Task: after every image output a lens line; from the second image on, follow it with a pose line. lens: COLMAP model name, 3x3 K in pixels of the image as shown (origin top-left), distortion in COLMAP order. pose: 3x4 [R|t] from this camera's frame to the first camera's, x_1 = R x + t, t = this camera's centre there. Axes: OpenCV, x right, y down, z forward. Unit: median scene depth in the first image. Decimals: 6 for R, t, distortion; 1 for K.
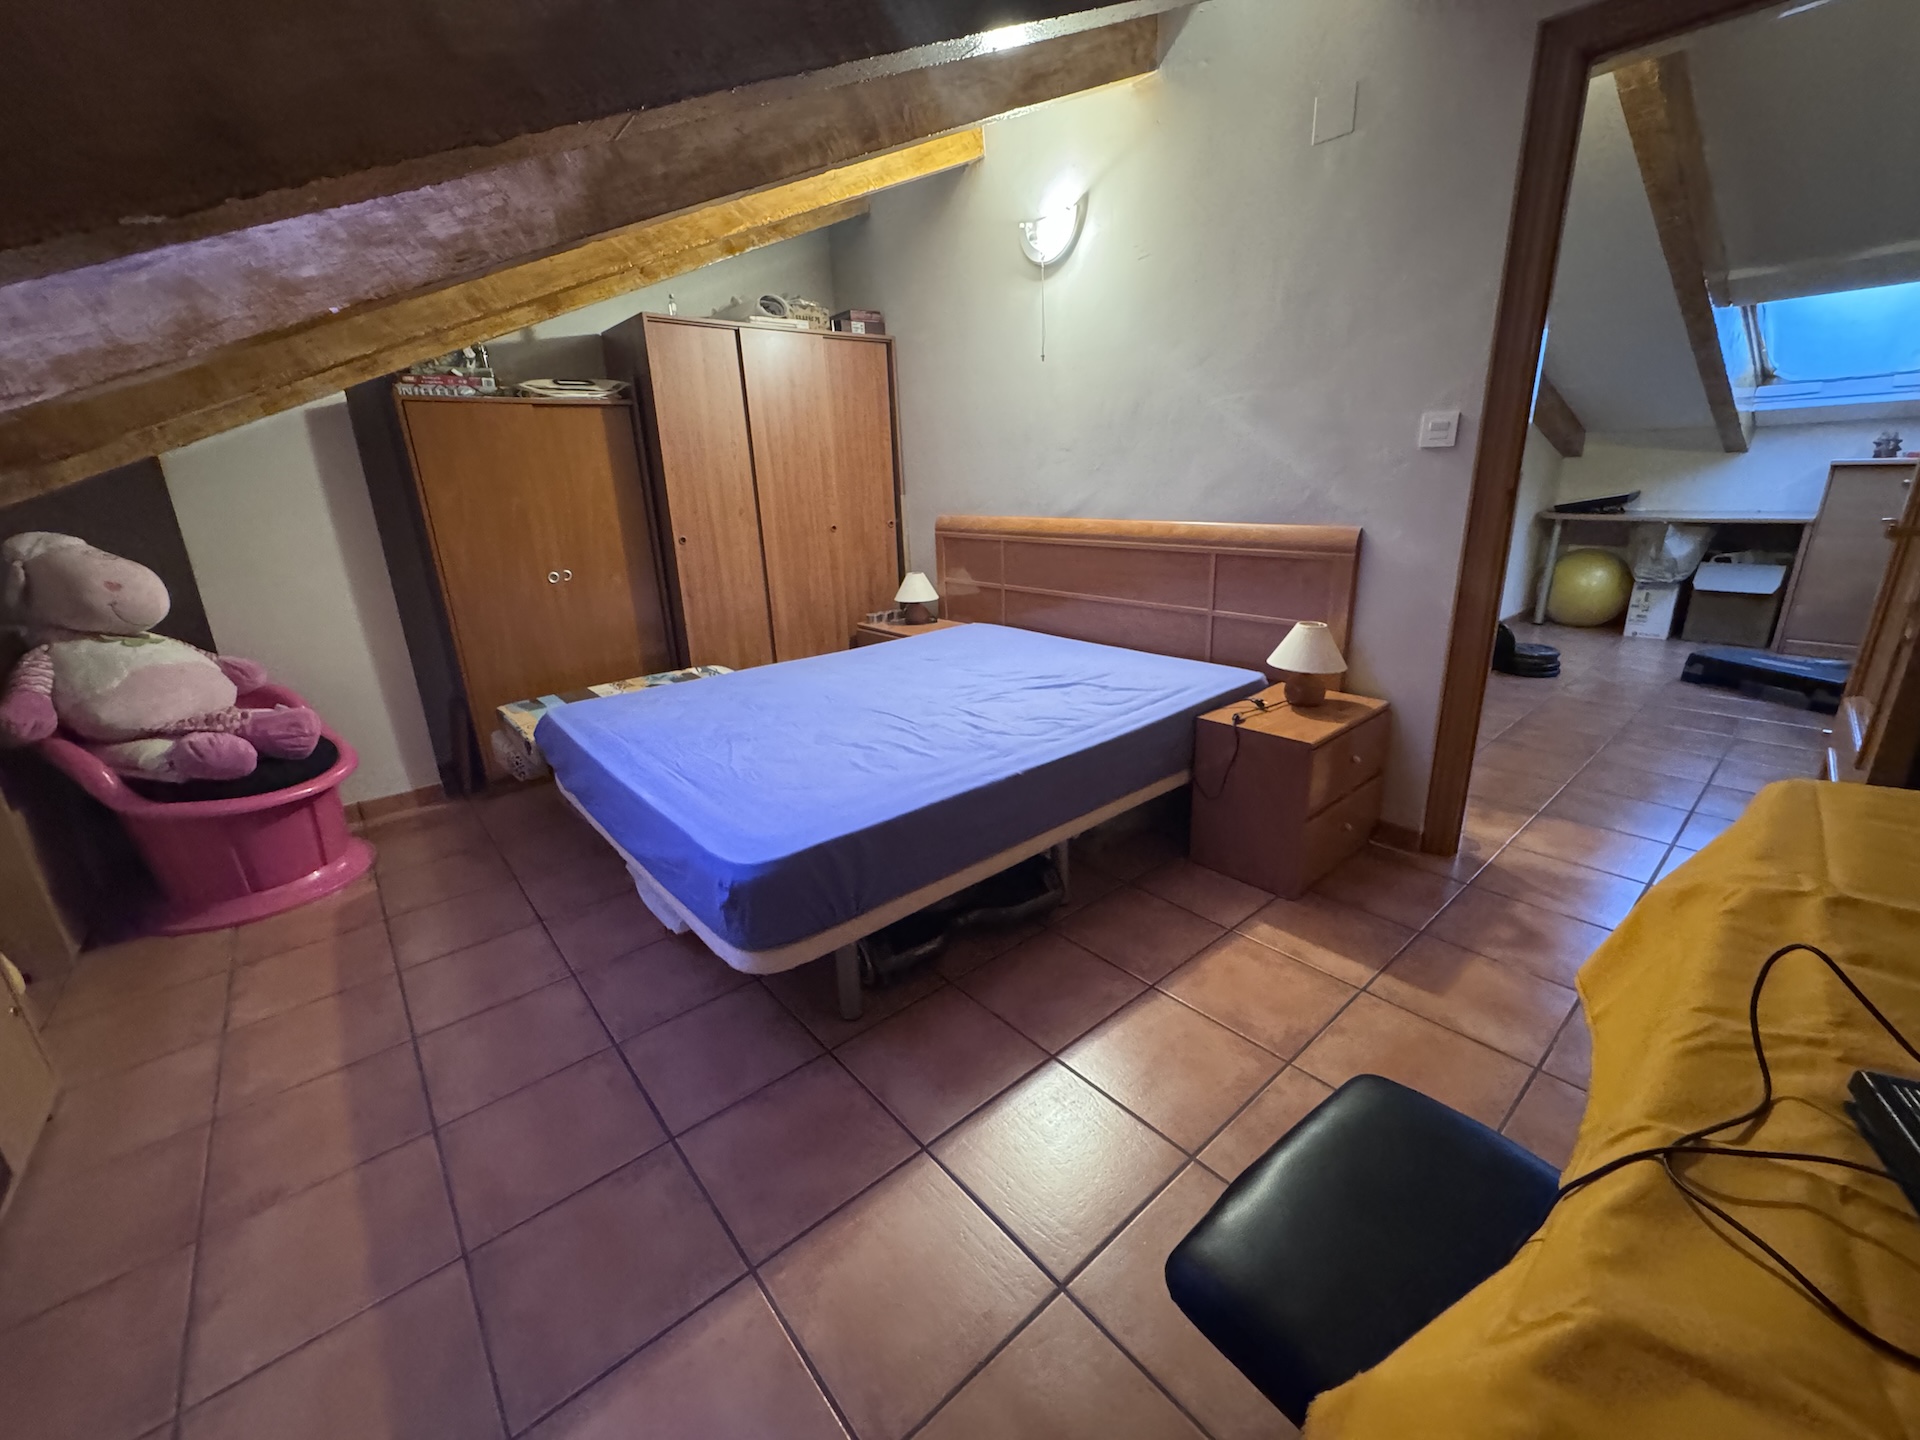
lens RADIAL K [[765.1, 0, 962.1], [0, 765.1, 716.1], [0, 0, 1]] dist [-0.004459, 0.000209]
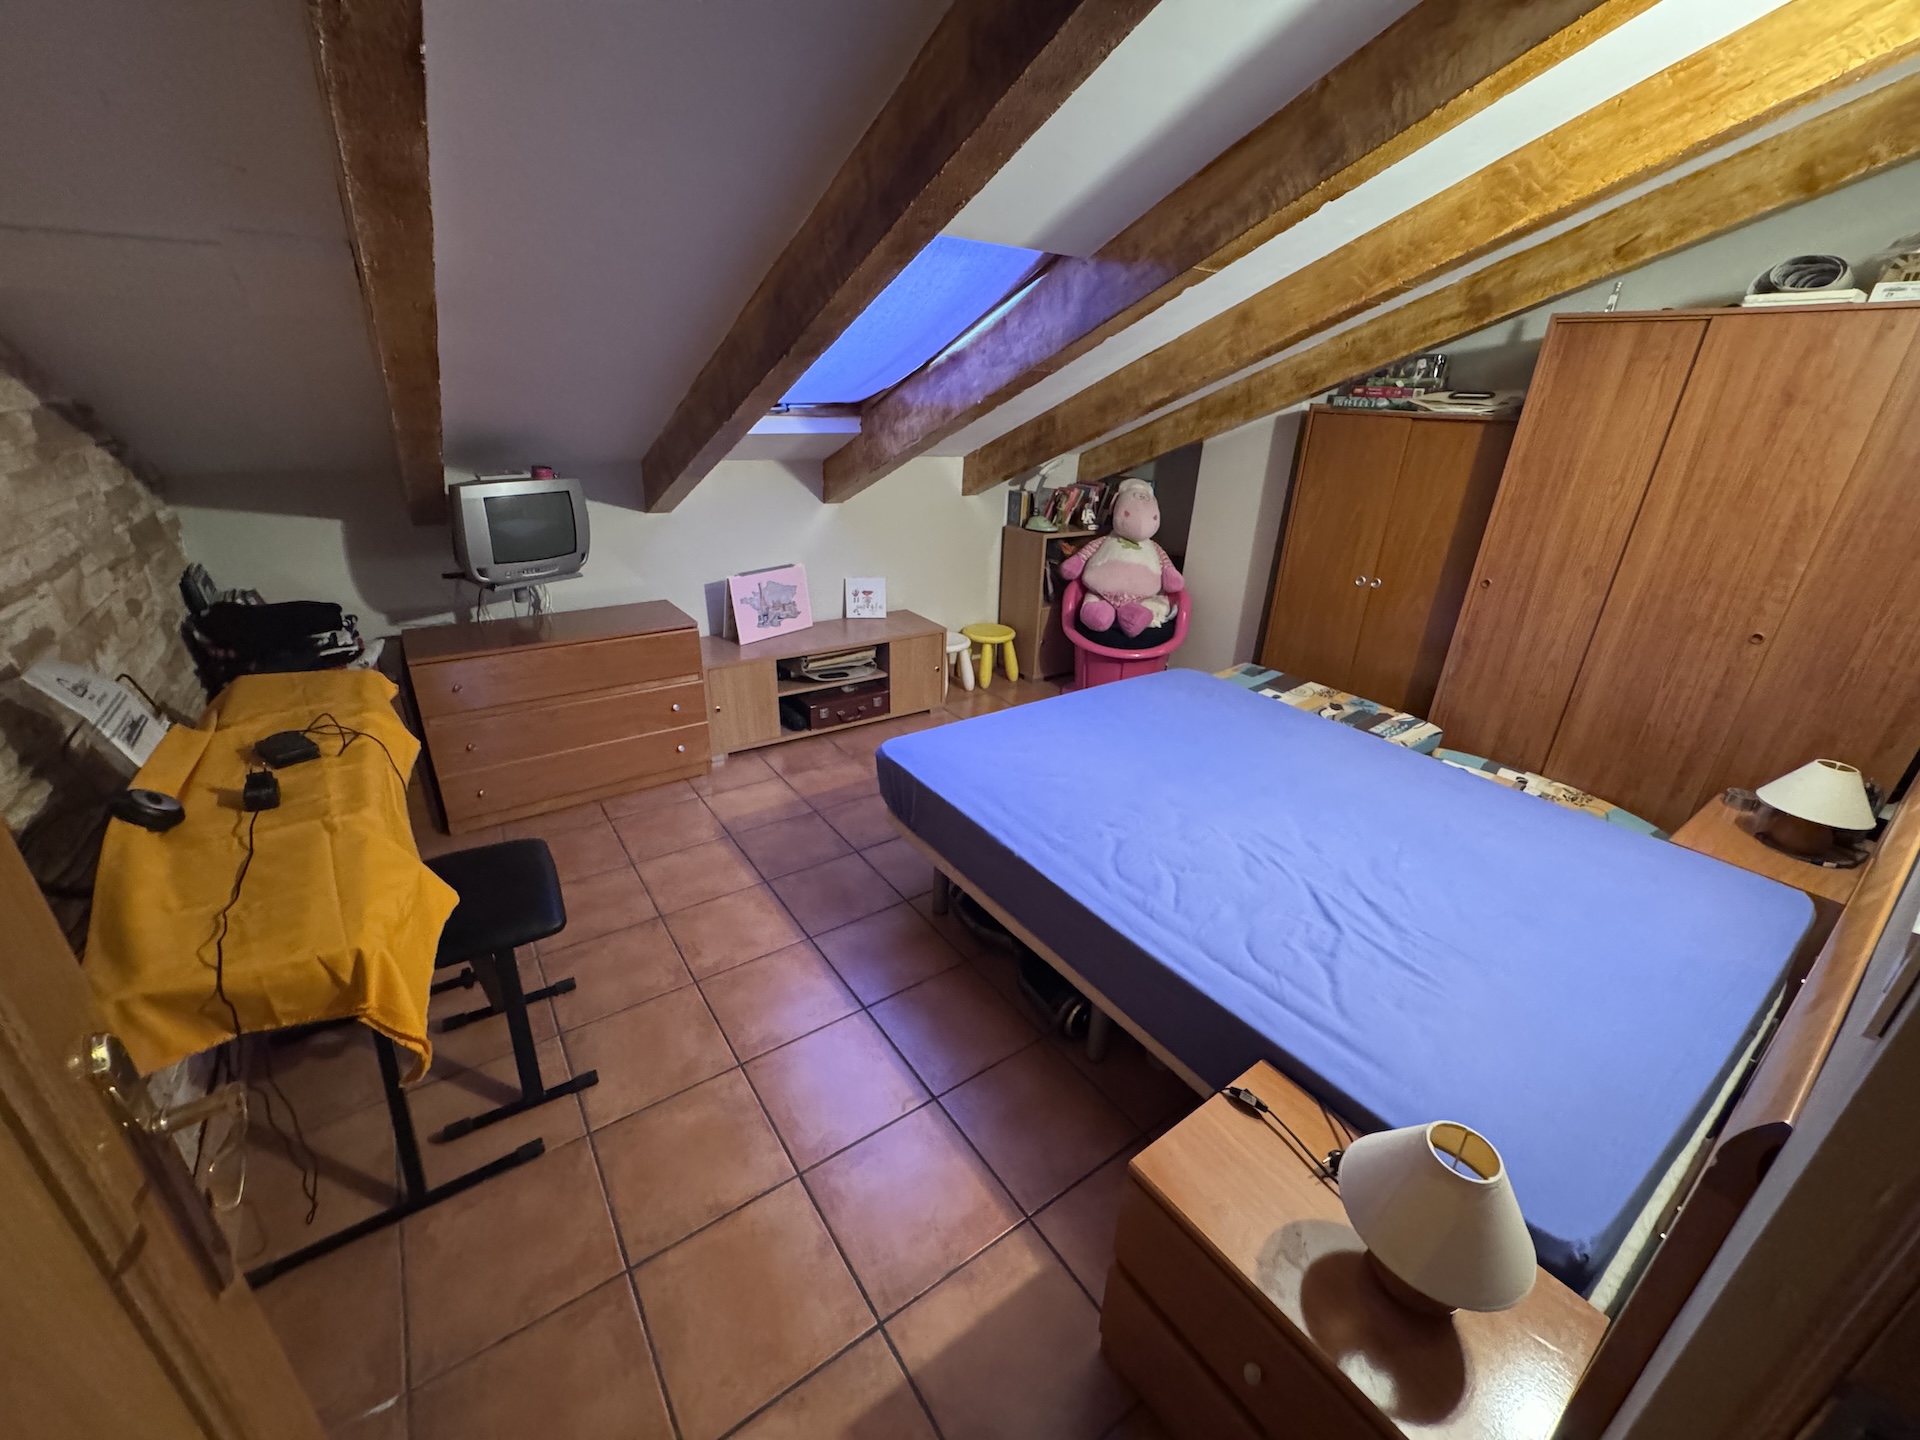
lens RADIAL K [[765.1, 0, 962.1], [0, 765.1, 716.1], [0, 0, 1]] dist [-0.004459, 0.000209]
pose [[-0.086720, 0.423218, -0.901868, 0.768086], [-0.333492, 0.840717, 0.426589, -0.409239], [0.938756, 0.337760, 0.068233, 0.663970]]
